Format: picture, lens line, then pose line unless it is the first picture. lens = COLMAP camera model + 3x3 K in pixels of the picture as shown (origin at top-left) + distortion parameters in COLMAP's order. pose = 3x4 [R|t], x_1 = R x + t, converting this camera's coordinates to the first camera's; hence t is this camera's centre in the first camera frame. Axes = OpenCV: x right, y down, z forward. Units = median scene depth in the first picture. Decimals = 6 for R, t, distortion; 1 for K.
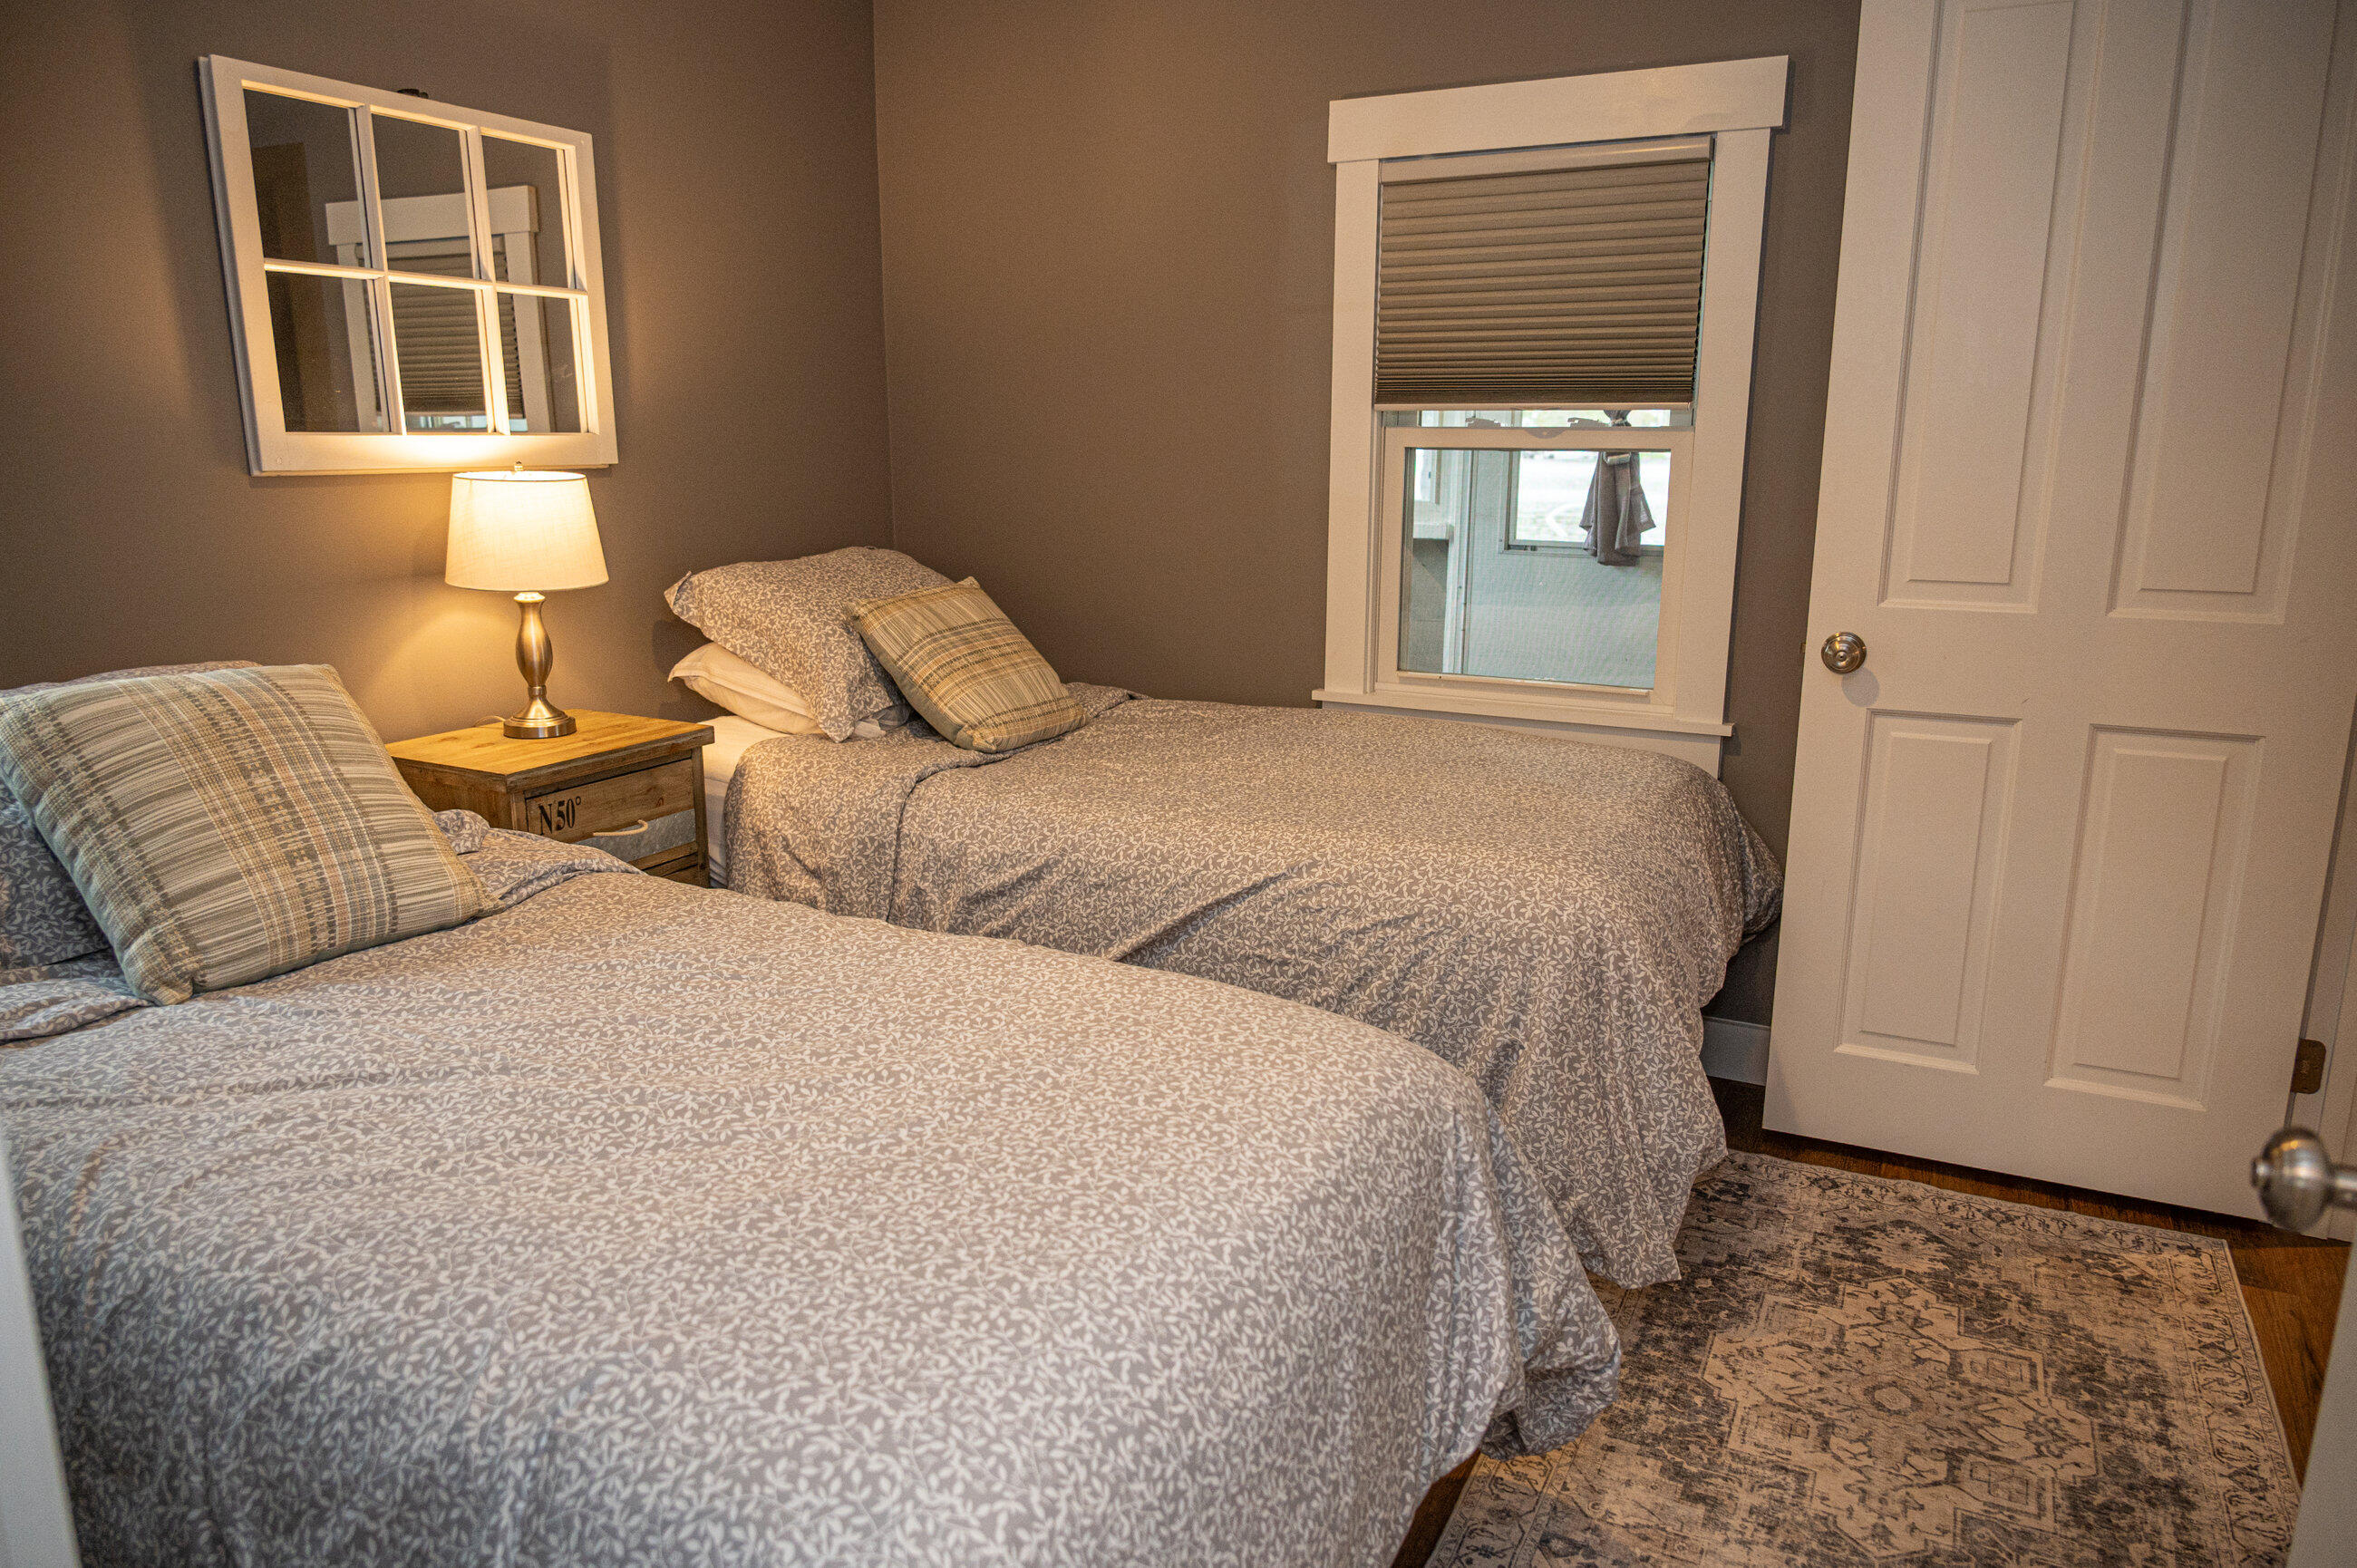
lens RADIAL K [[1545.3, 0, 1178.5], [0, 1545.3, 784.0], [0, 0, 1]] dist [-0.005437, -0.002097]
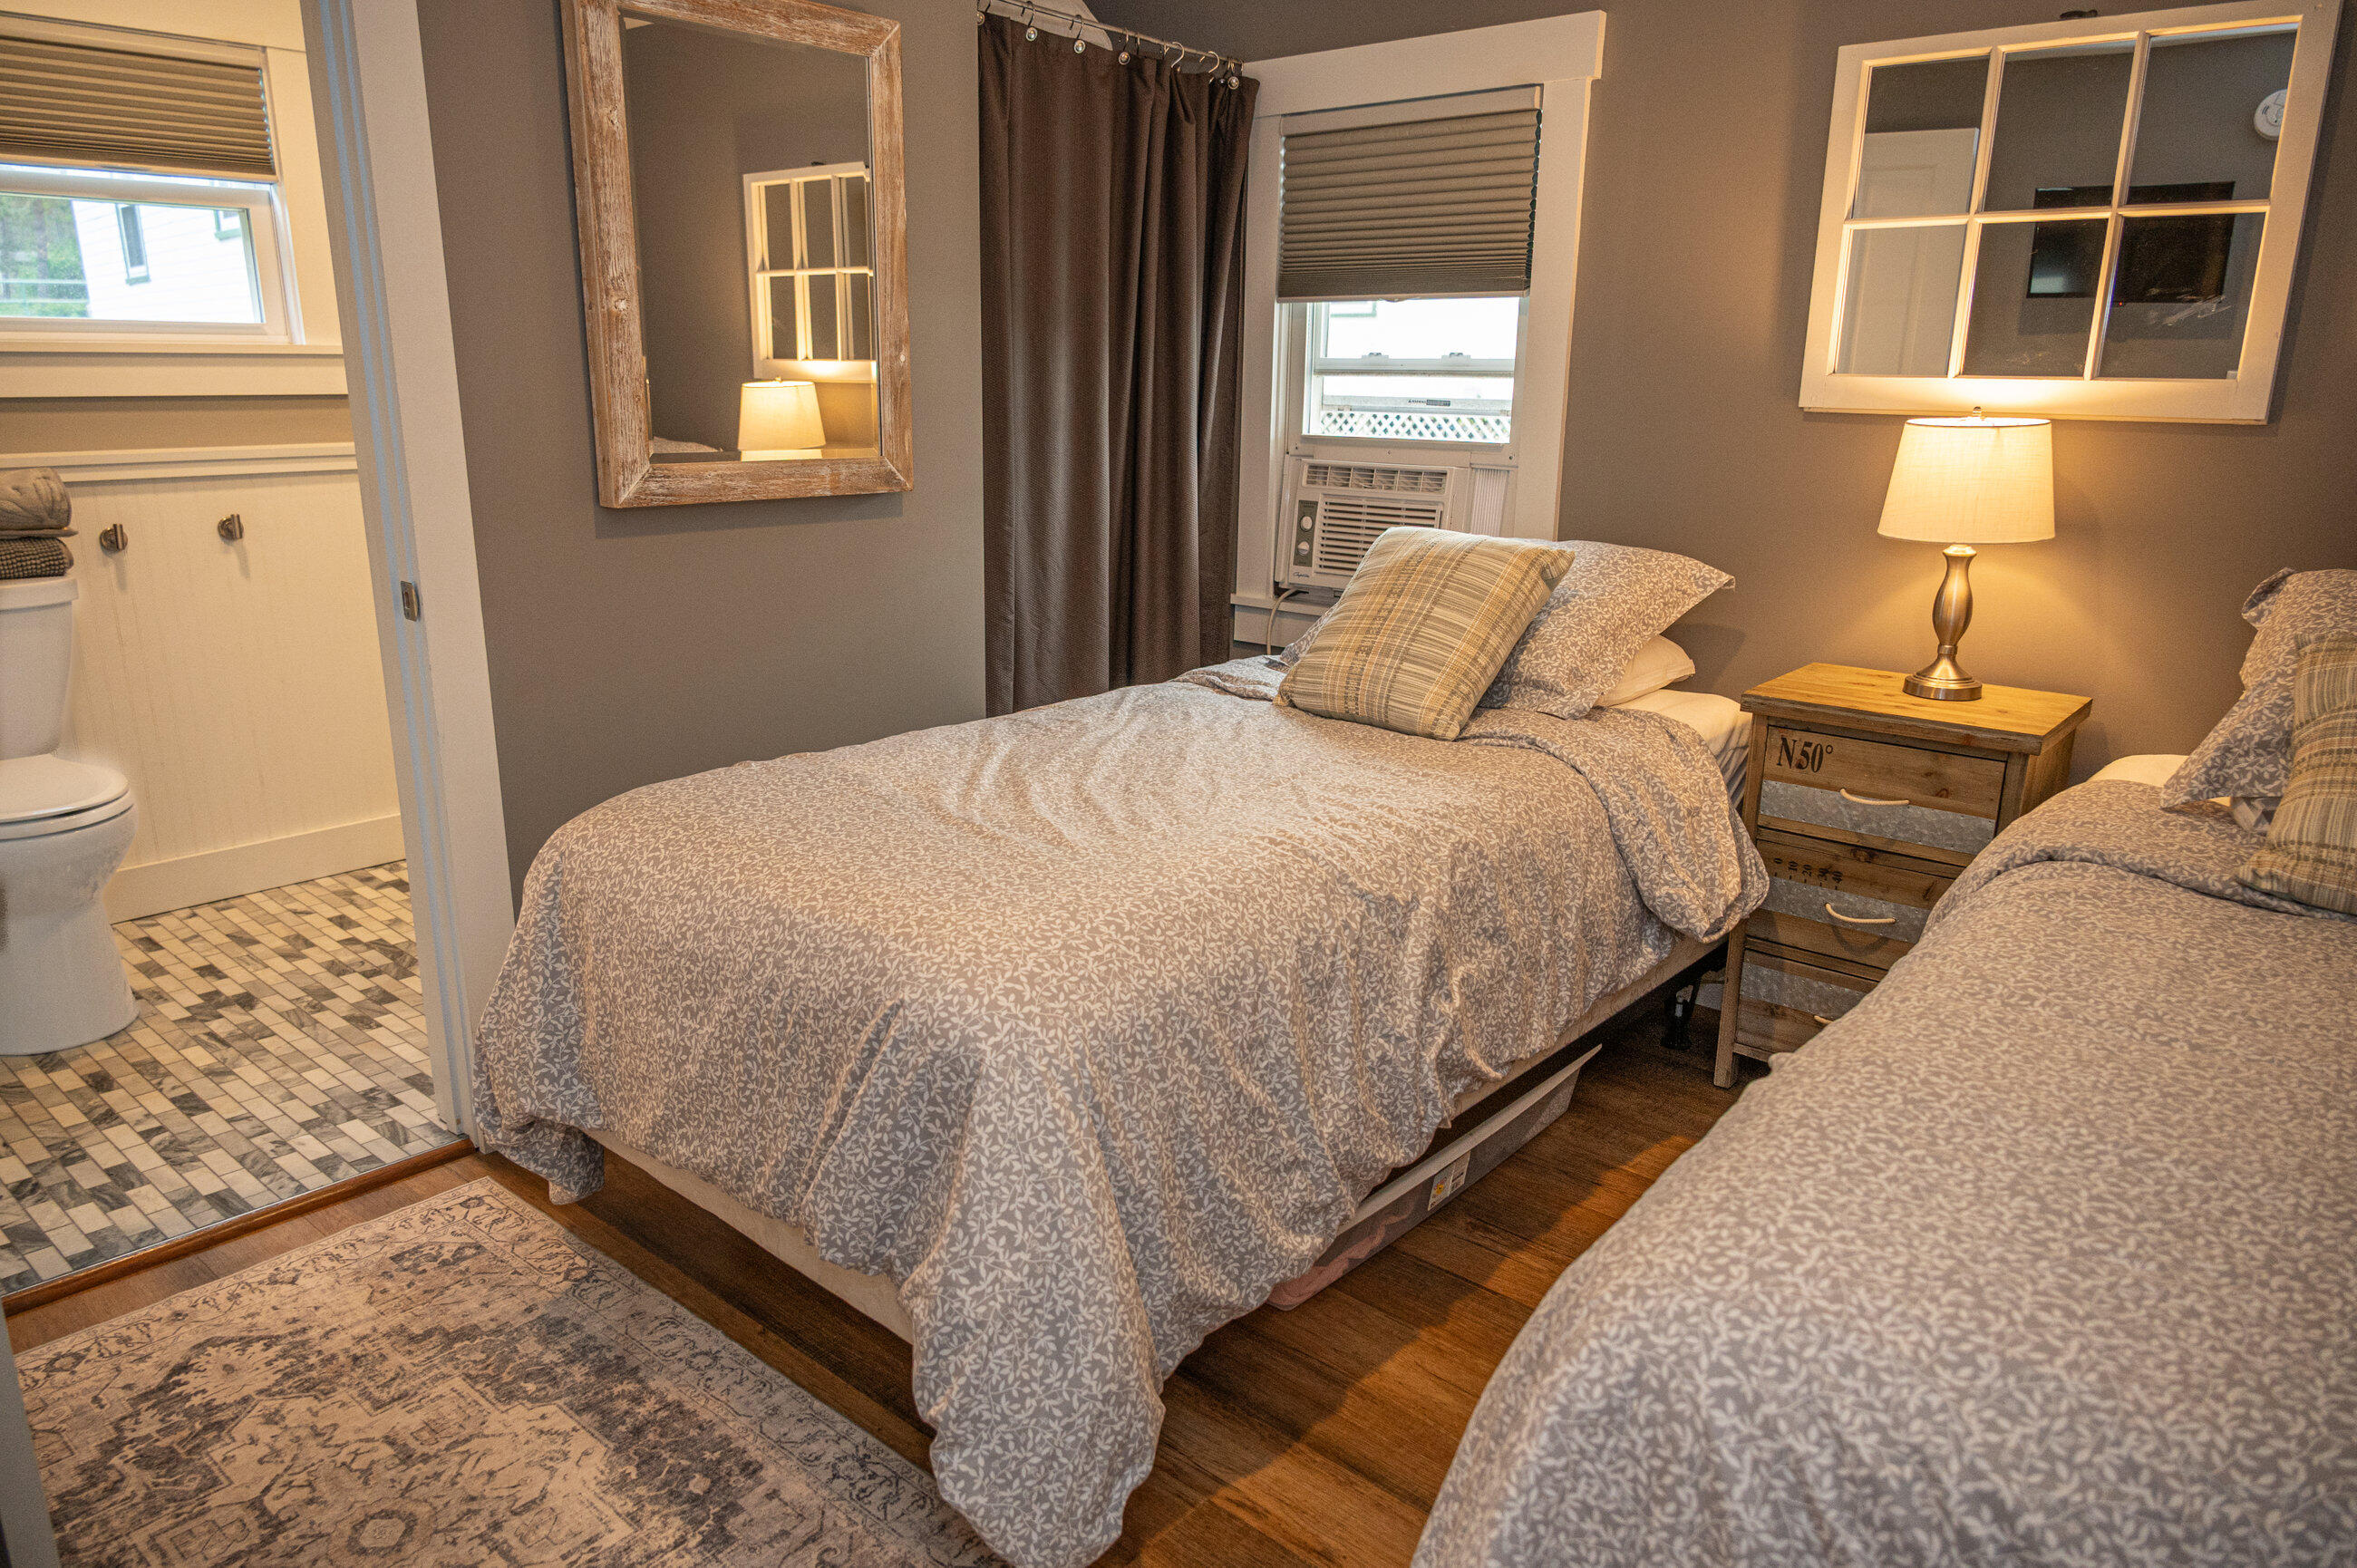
lens RADIAL K [[1549.1, 0, 1178.5], [0, 1549.1, 784.0], [0, 0, 1]] dist [-0.004845, -0.001395]
pose [[-0.232696, 0.247643, -0.940492, 0.680795], [-0.228693, 0.925989, 0.300407, -0.180225], [0.945279, 0.284988, -0.158839, 0.810677]]
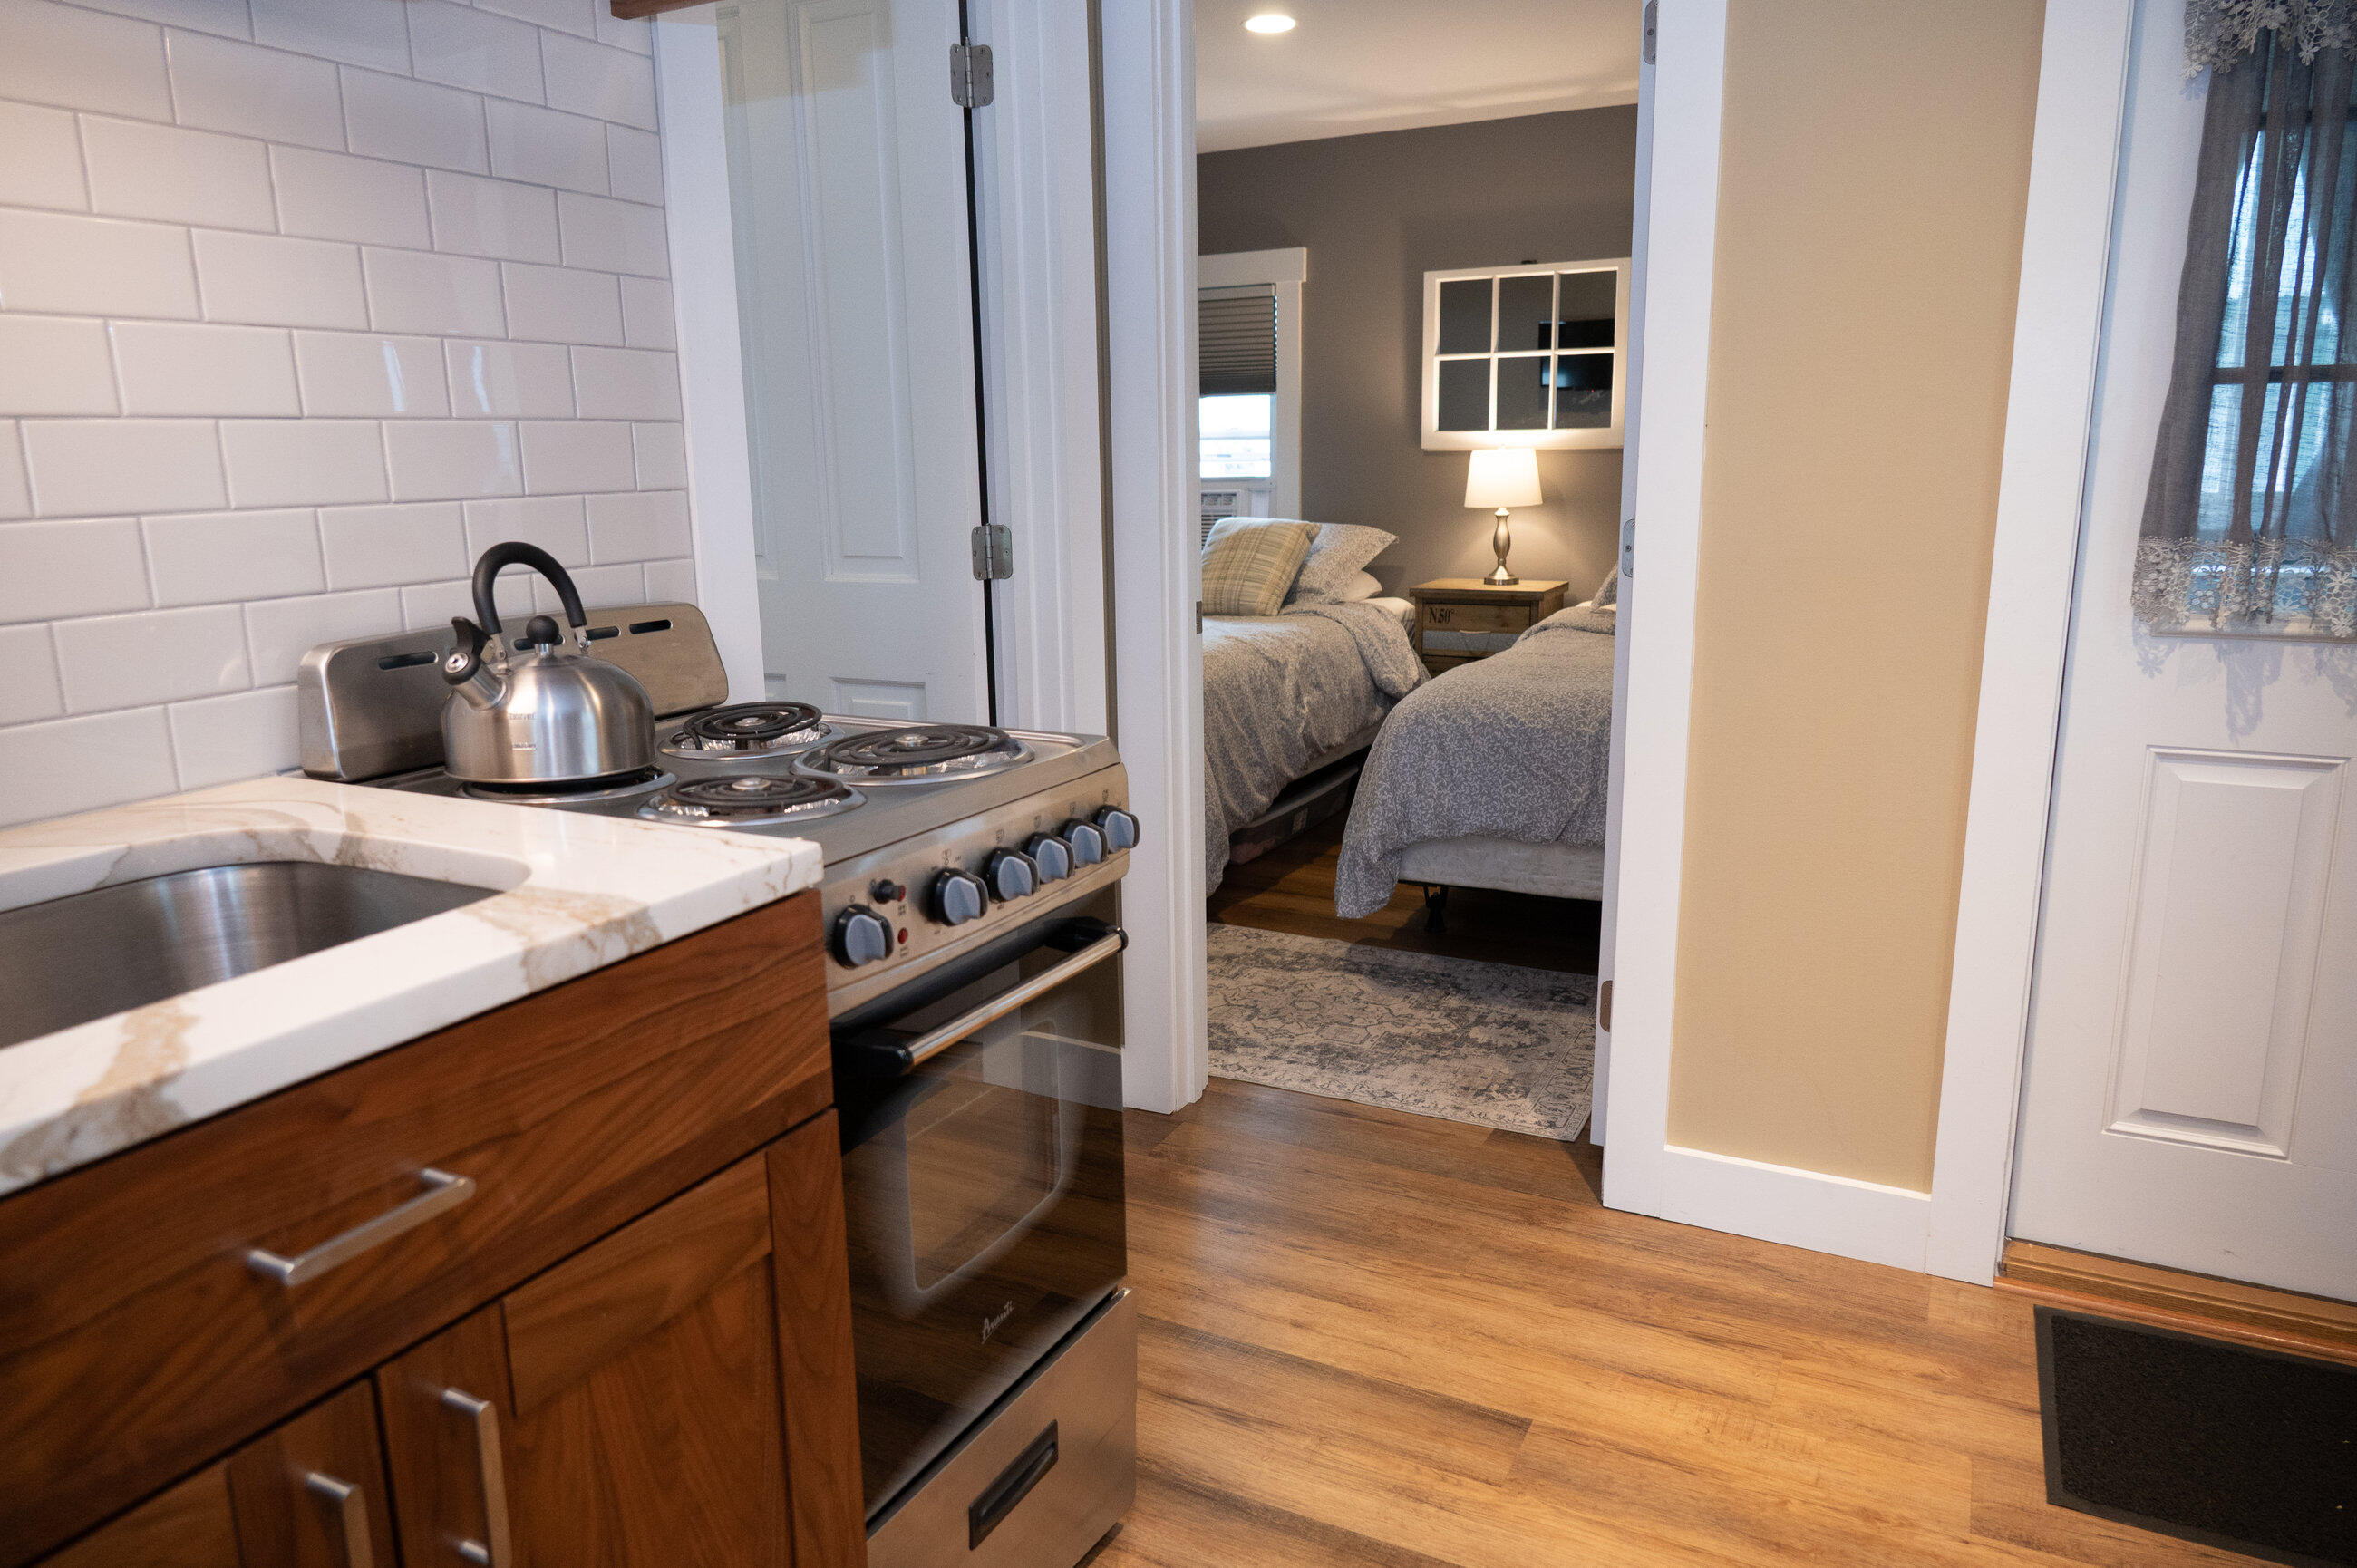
lens RADIAL K [[1549.1, 0, 1178.5], [0, 1549.1, 784.0], [0, 0, 1]] dist [-0.004845, -0.001395]
pose [[0.000108, 0.205627, -0.978630, 1.736759], [-0.206961, 0.957447, 0.201153, -0.111933], [0.978349, 0.202517, 0.042660, 0.639623]]
